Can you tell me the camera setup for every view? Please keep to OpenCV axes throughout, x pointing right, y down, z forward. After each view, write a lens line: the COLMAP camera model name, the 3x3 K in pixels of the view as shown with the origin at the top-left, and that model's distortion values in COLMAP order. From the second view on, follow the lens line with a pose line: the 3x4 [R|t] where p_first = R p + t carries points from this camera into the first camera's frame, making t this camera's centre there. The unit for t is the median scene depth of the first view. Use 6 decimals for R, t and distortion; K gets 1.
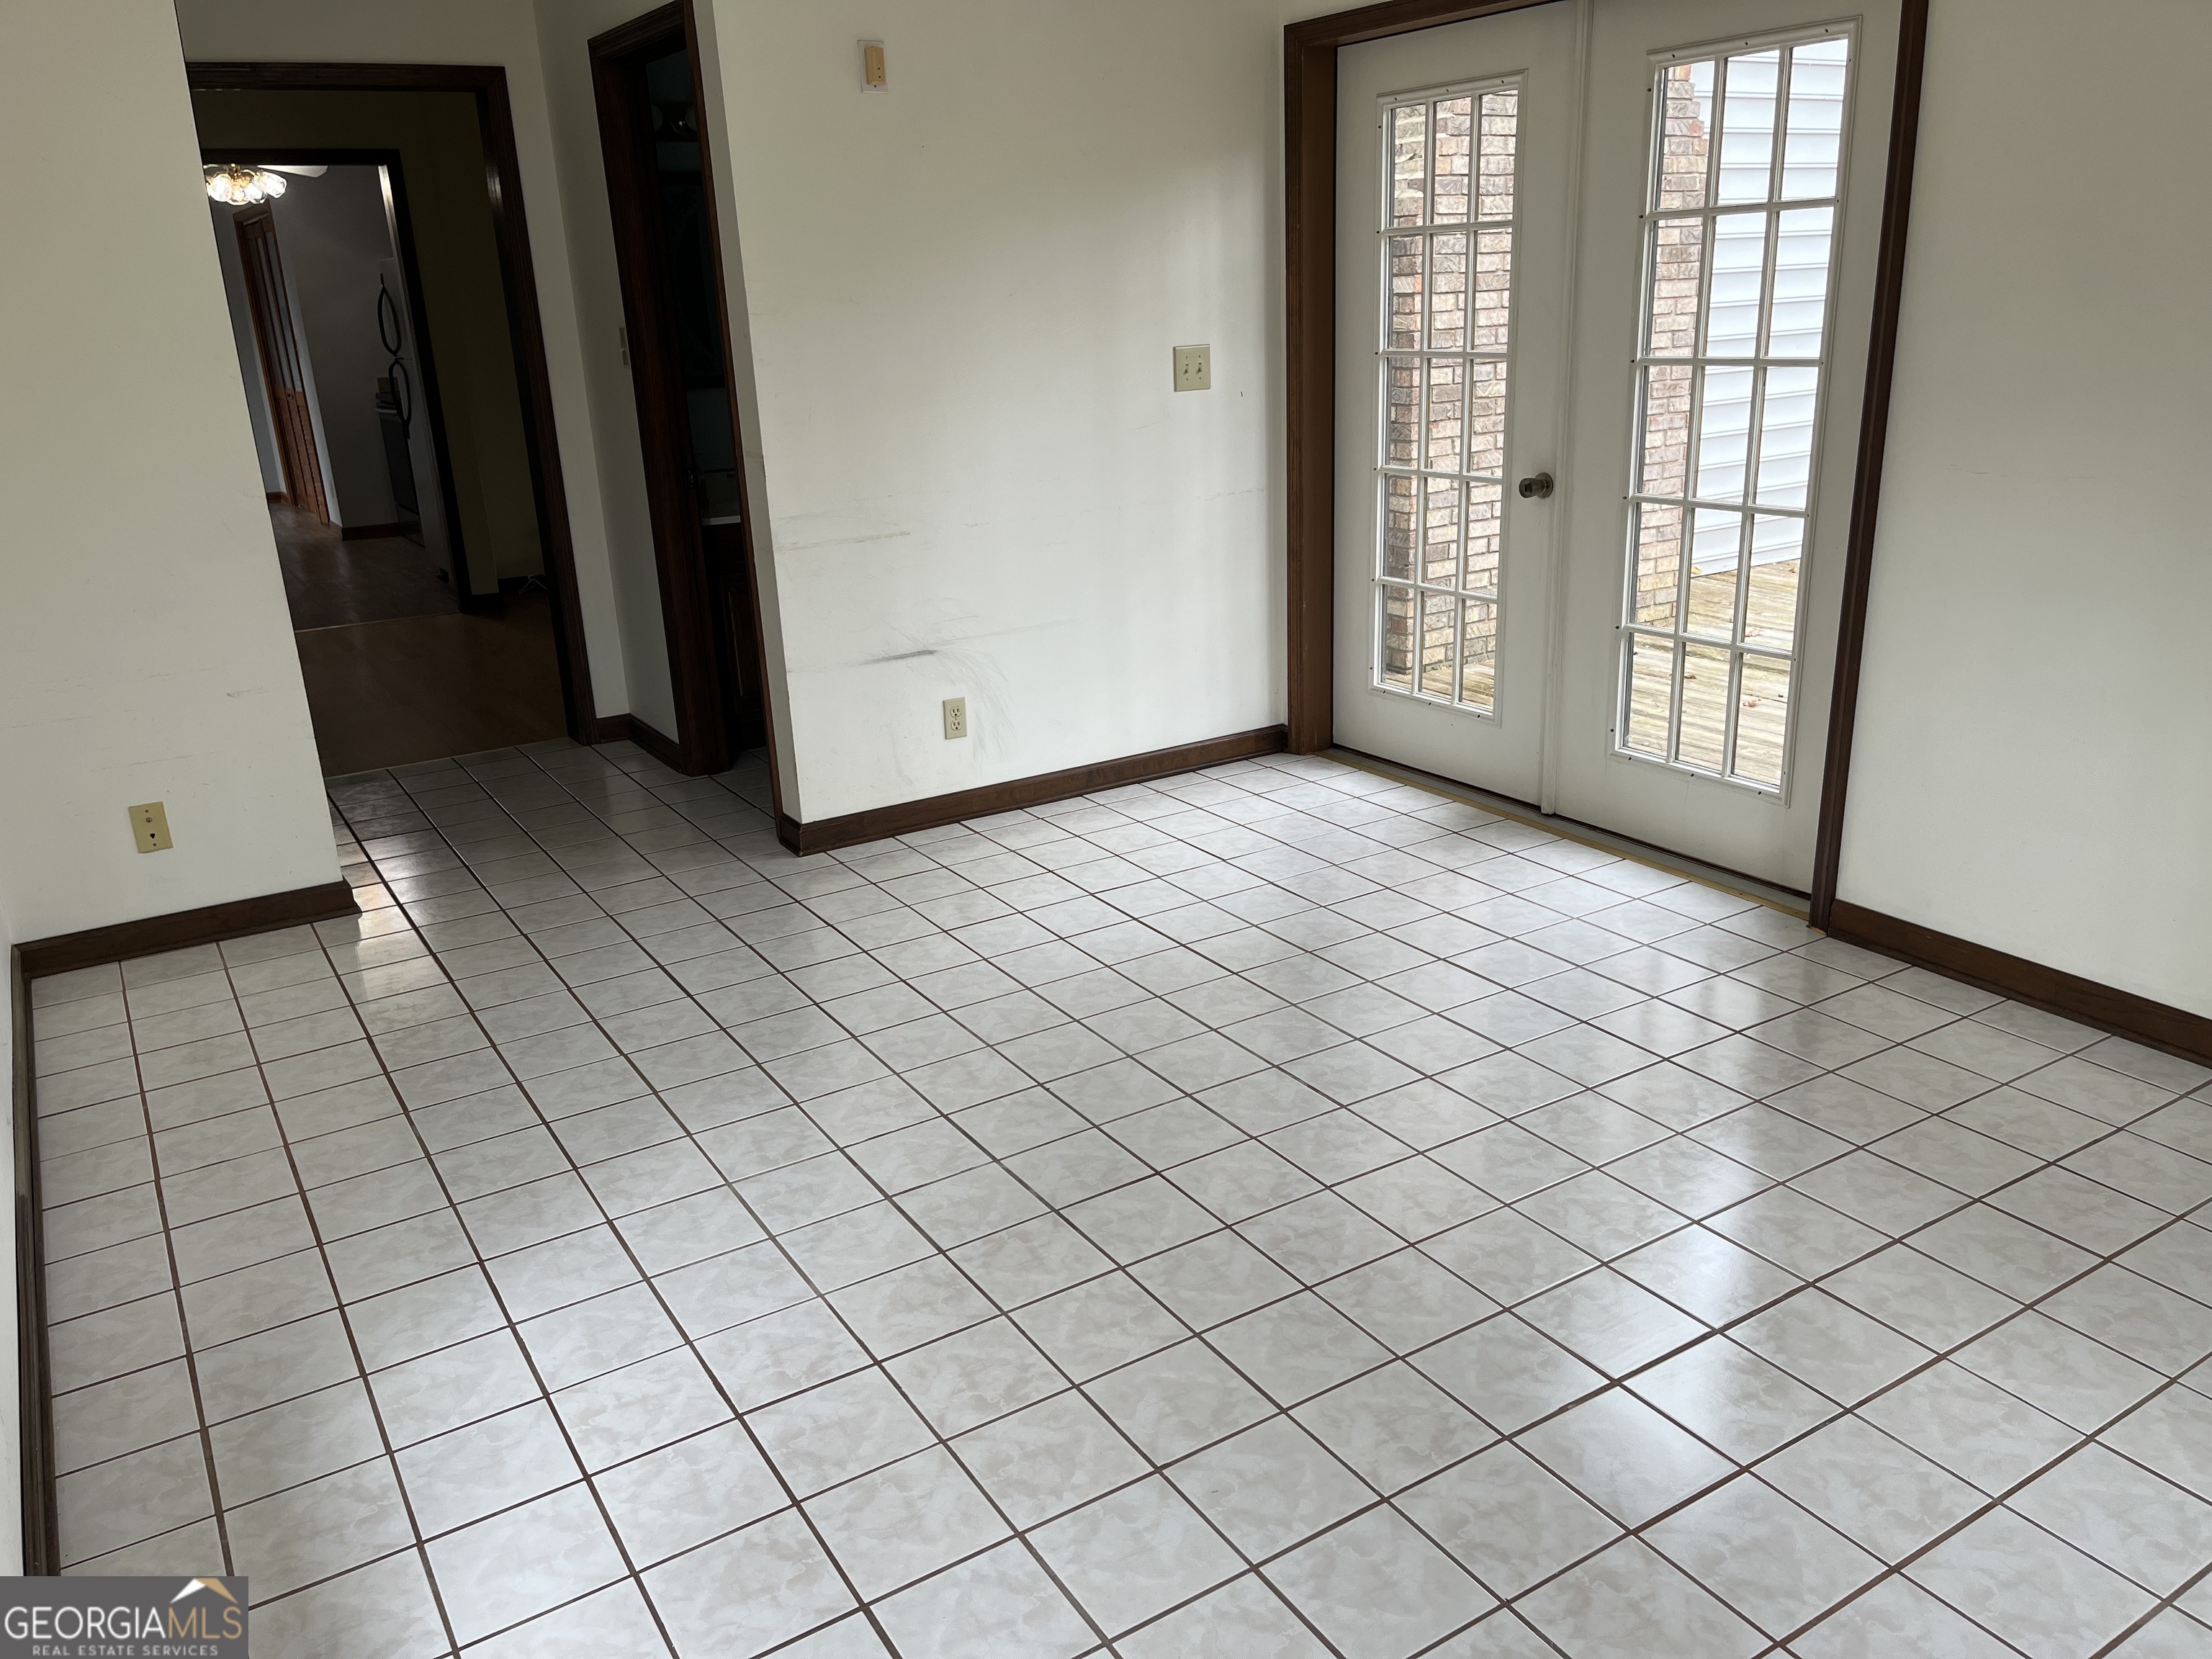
lens RADIAL K [[1693.1, 0, 1104.1], [0, 1693.1, 835.9], [0, 0, 1]] dist [-0.008661, 0.003243]
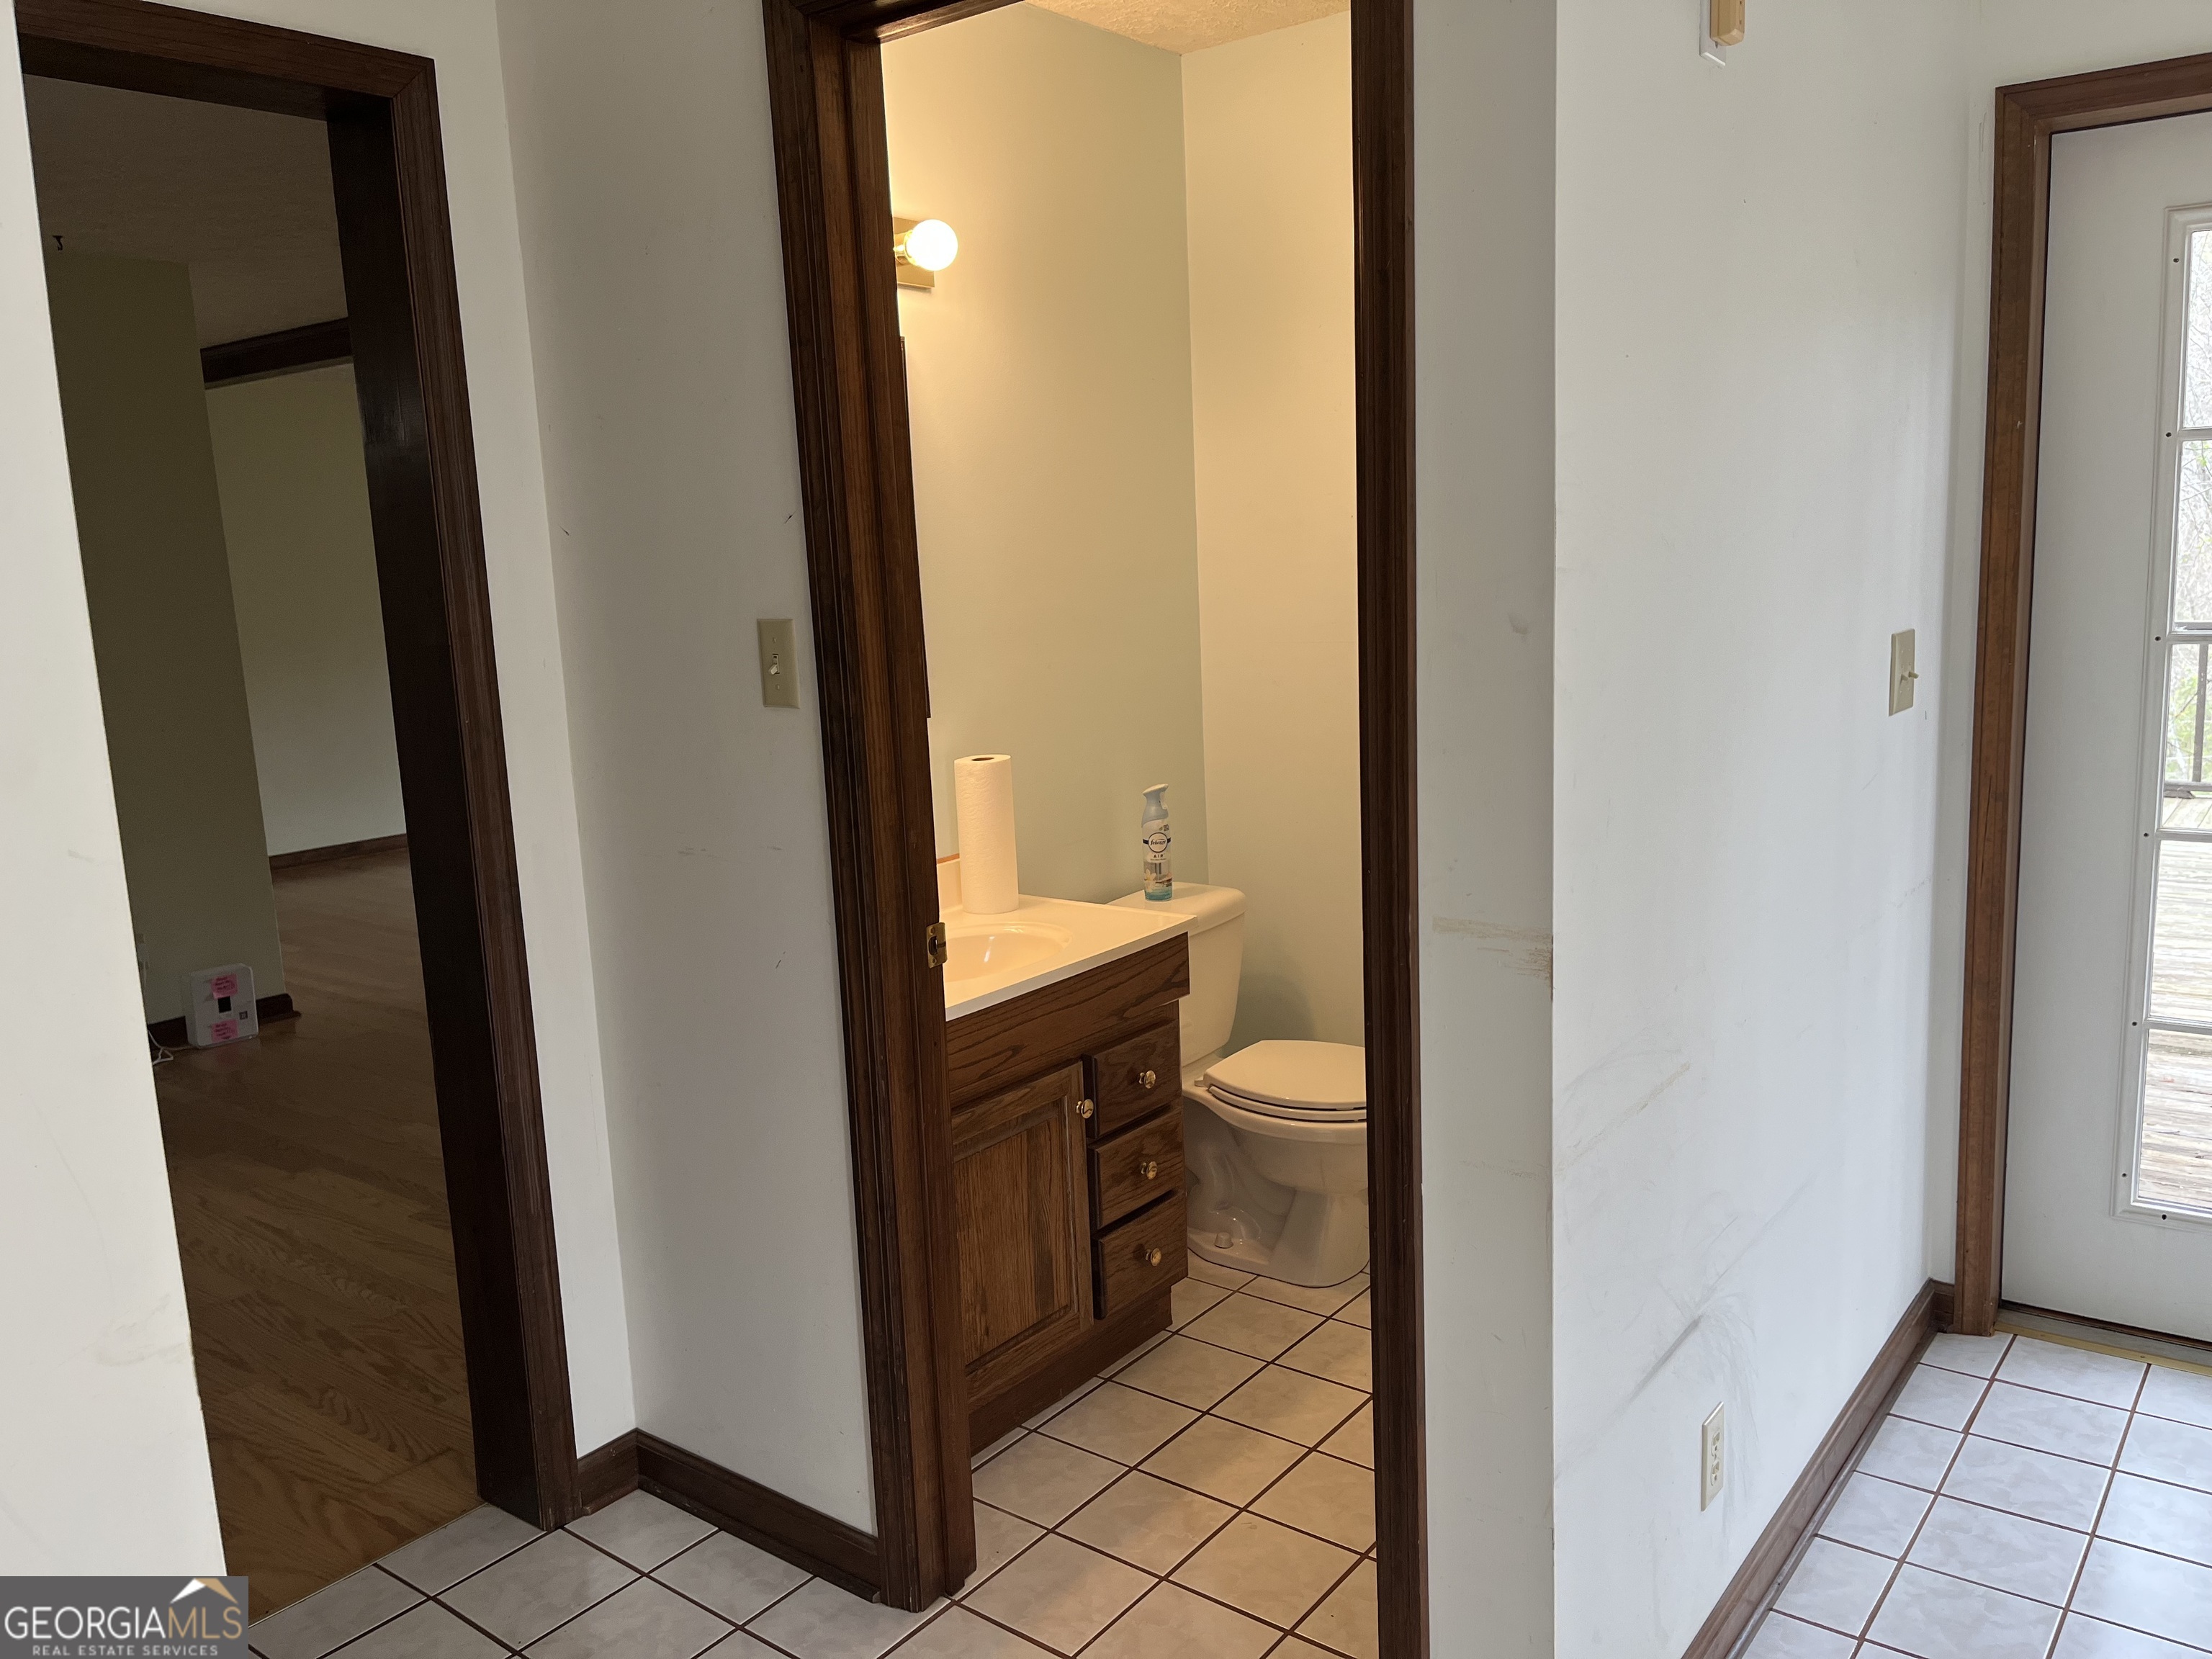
lens RADIAL K [[1693.1, 0, 1110.7], [0, 1693.1, 824.7], [0, 0, 1]] dist [-0.008661, 0.003243]
pose [[0.936381, -0.059273, 0.345944, -0.312583], [0.119220, 0.980748, -0.154659, -0.148950], [-0.330116, 0.186063, 0.925421, 0.502378]]
